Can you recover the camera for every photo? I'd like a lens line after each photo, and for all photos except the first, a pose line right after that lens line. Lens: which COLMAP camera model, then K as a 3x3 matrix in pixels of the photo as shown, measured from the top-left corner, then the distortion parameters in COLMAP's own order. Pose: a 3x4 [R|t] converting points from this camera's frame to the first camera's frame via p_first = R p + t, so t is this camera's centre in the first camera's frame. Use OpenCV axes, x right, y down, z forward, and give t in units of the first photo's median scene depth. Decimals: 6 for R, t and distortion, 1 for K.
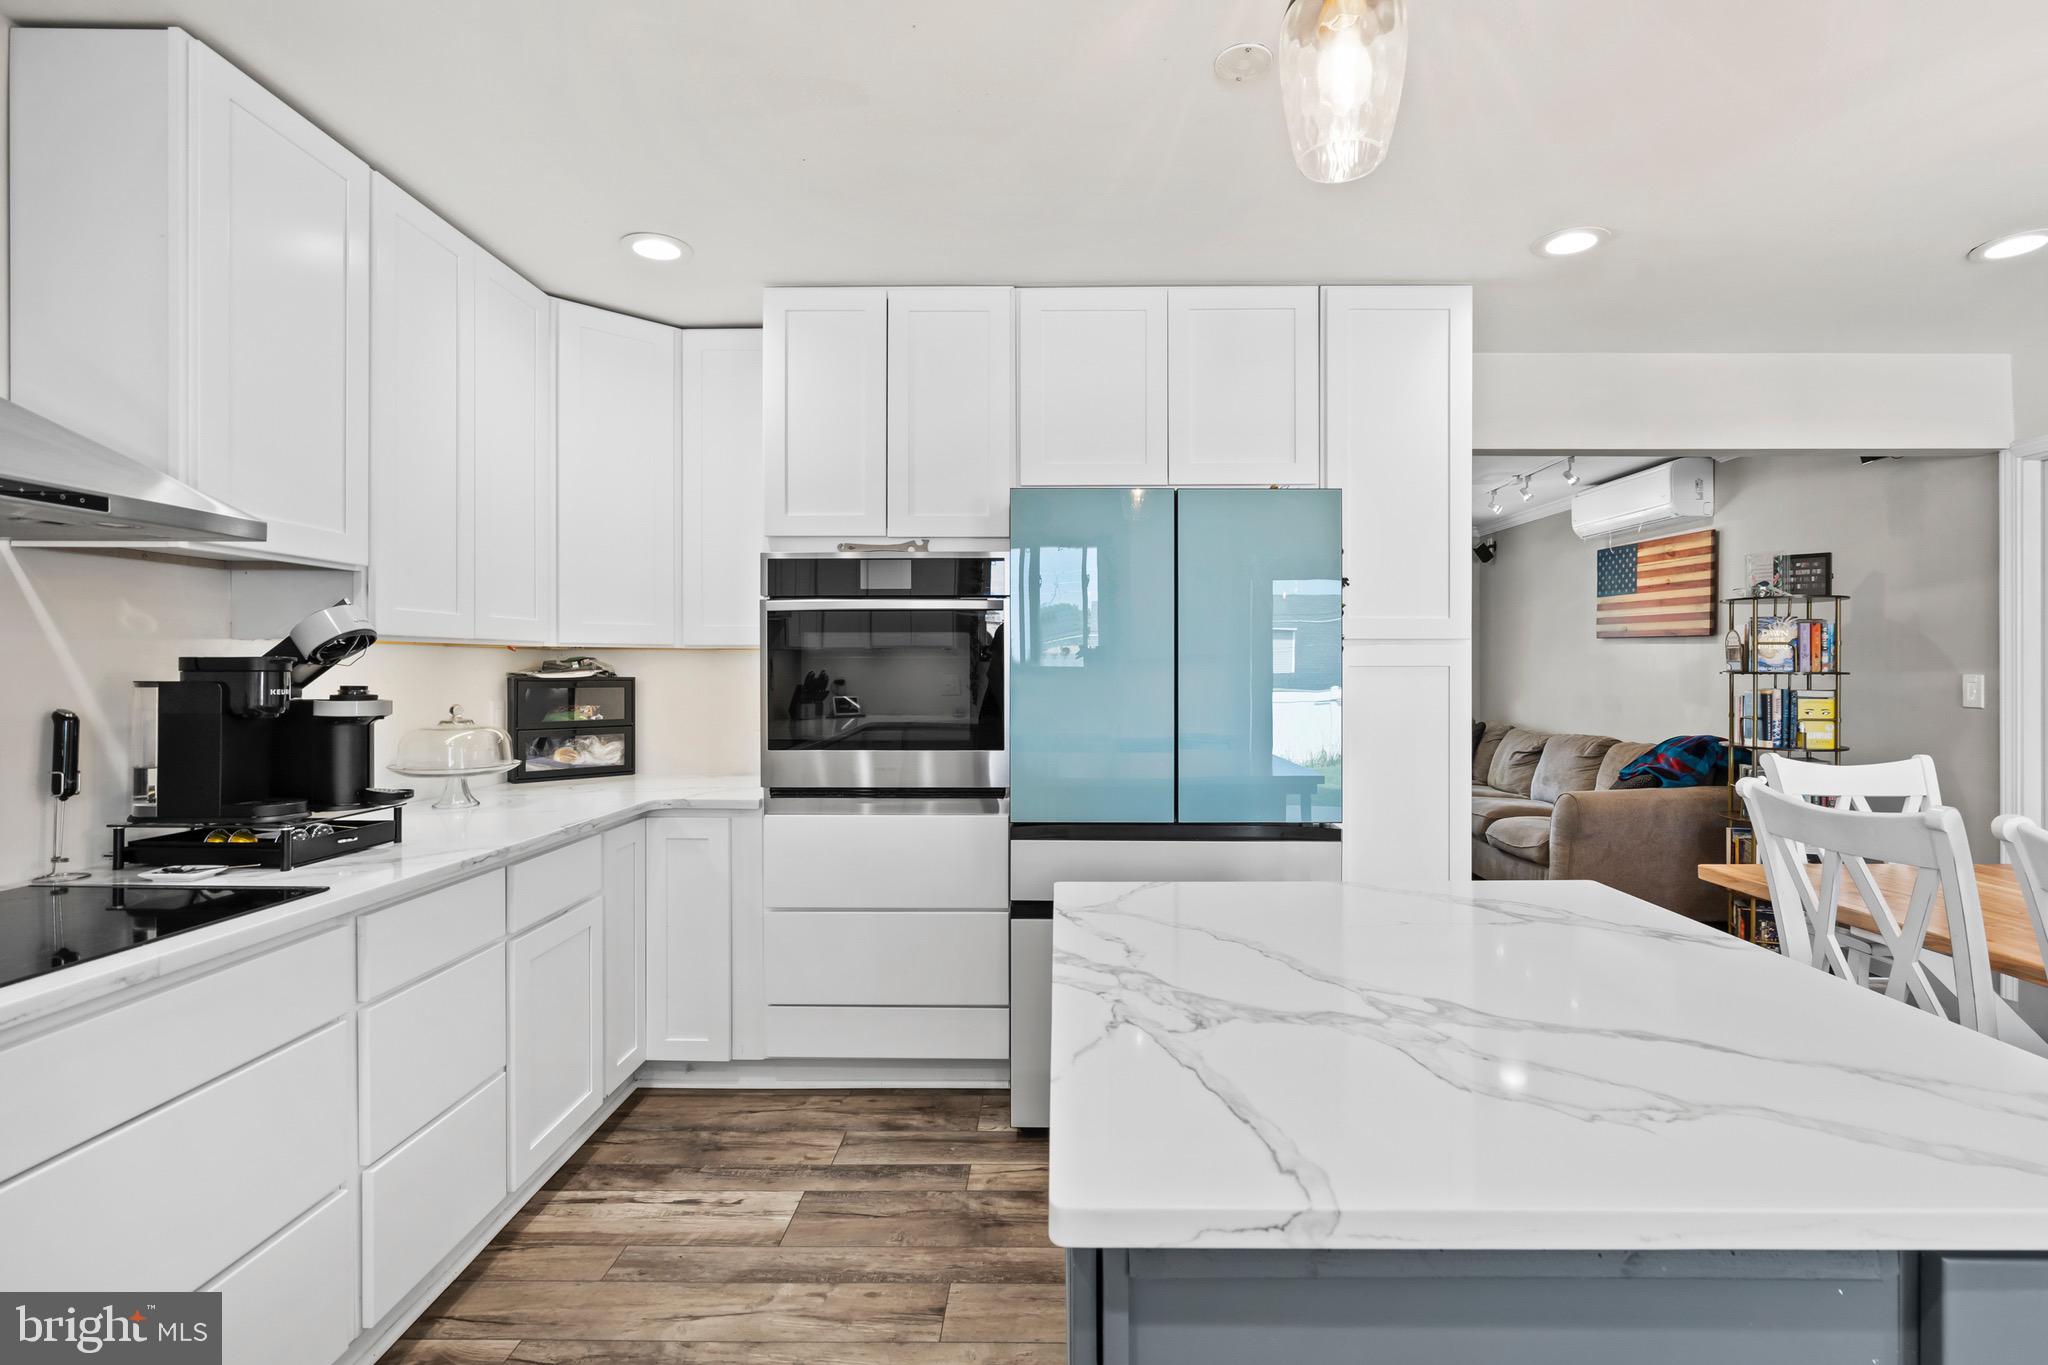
lens RADIAL K [[952.4, 0, 1021.8], [0, 952.4, 676.6], [0, 0, 1]] dist [-0.000434, 0.000211]
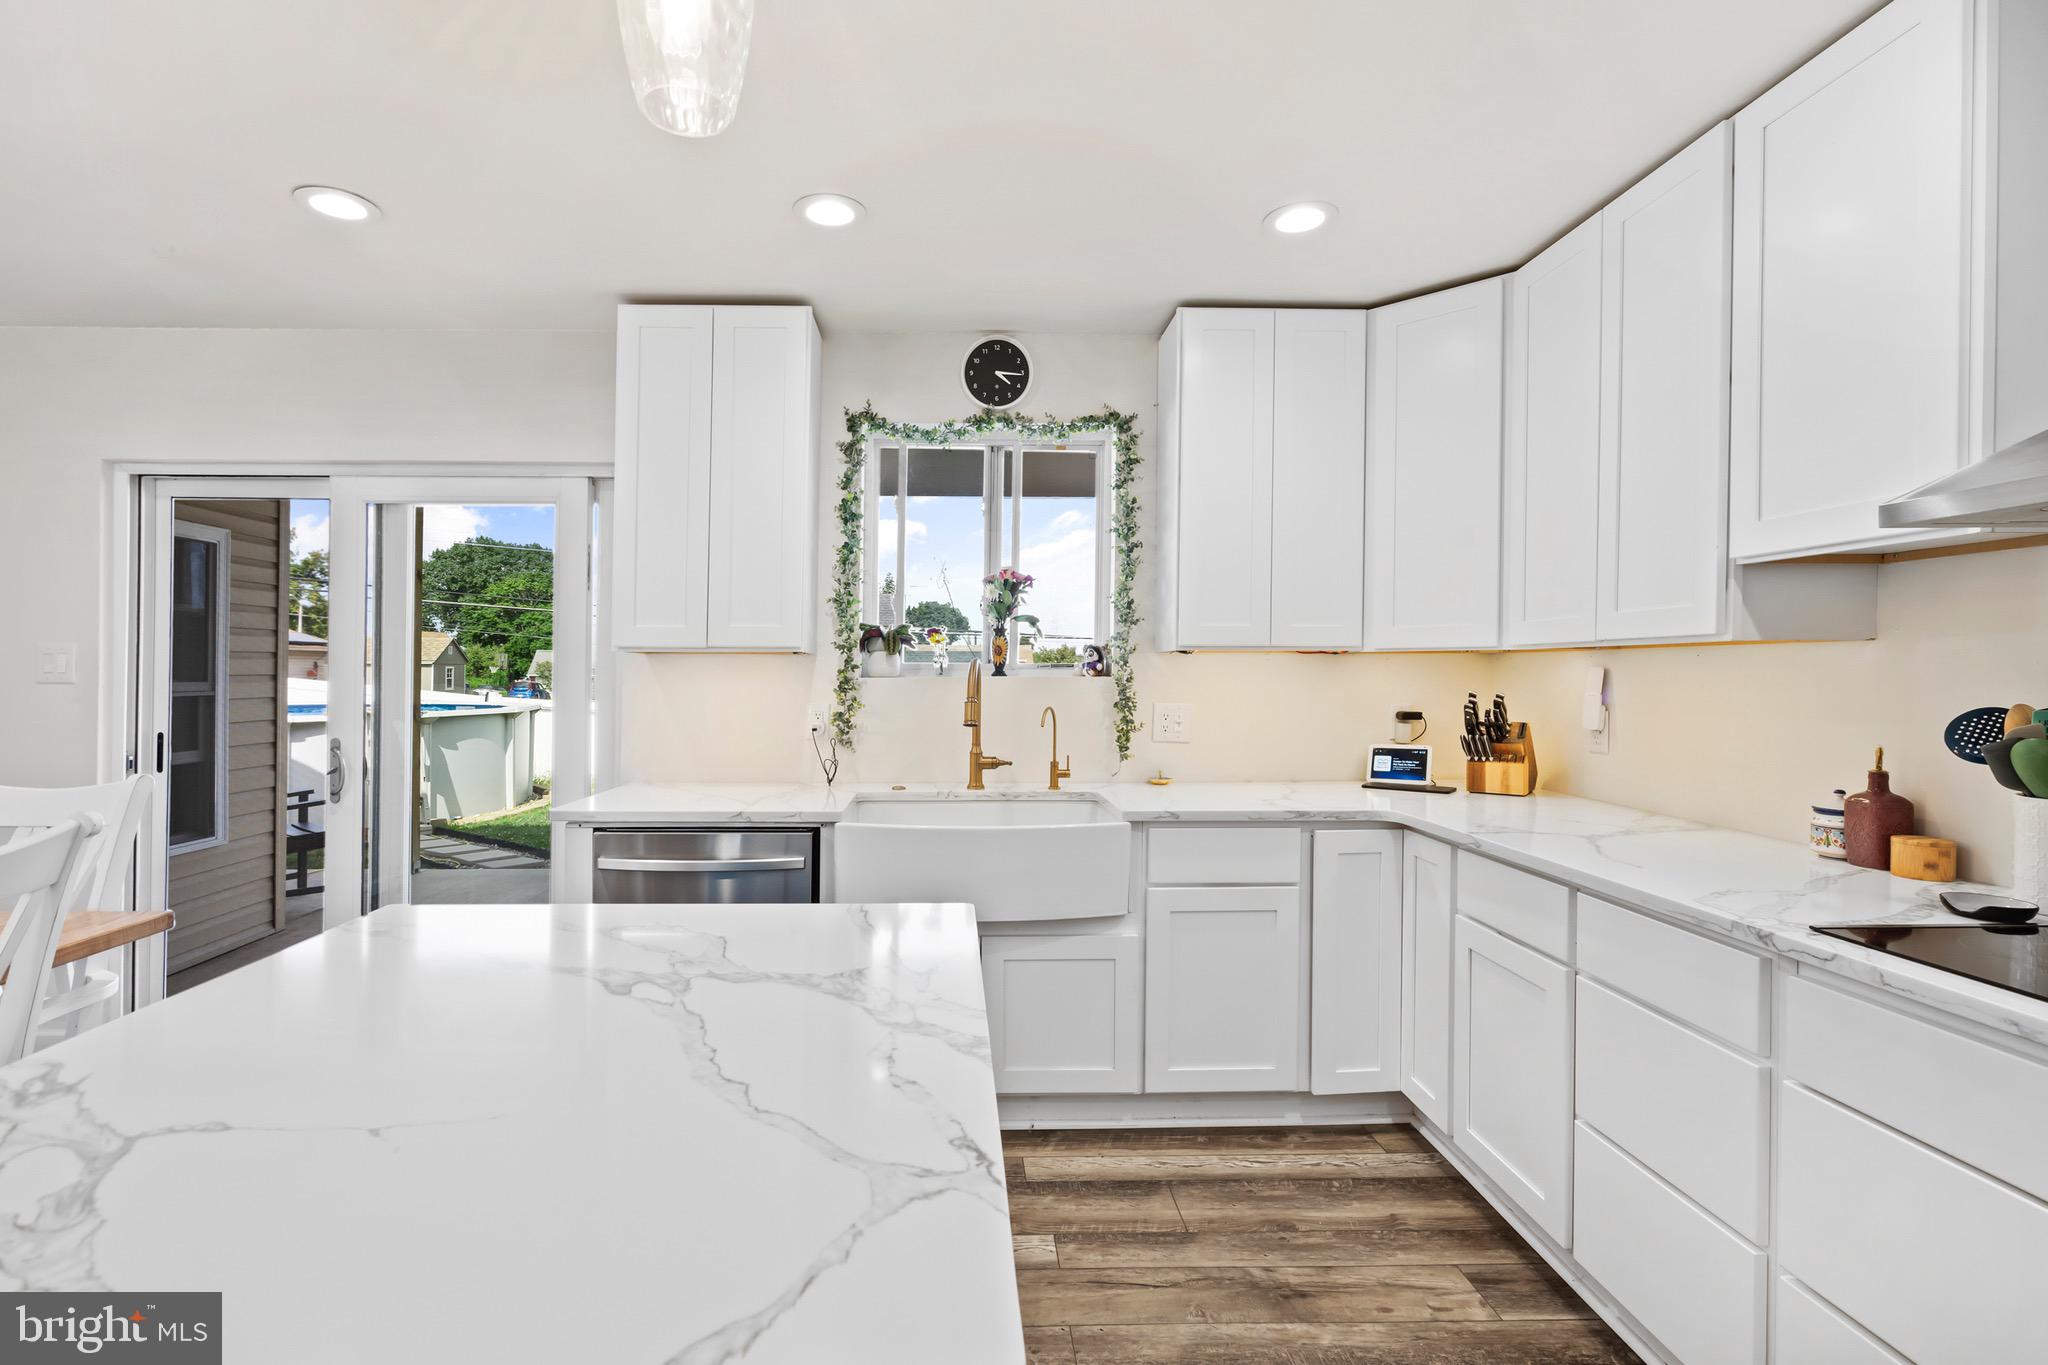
lens RADIAL K [[952.4, 0, 1019.4], [0, 952.4, 673.1], [0, 0, 1]] dist [-0.000434, 0.000211]
pose [[-0.993387, -0.002002, -0.114800, 0.112382], [-0.002735, 0.999977, 0.006230, -0.020187], [0.114785, 0.006503, -0.993369, 2.006785]]
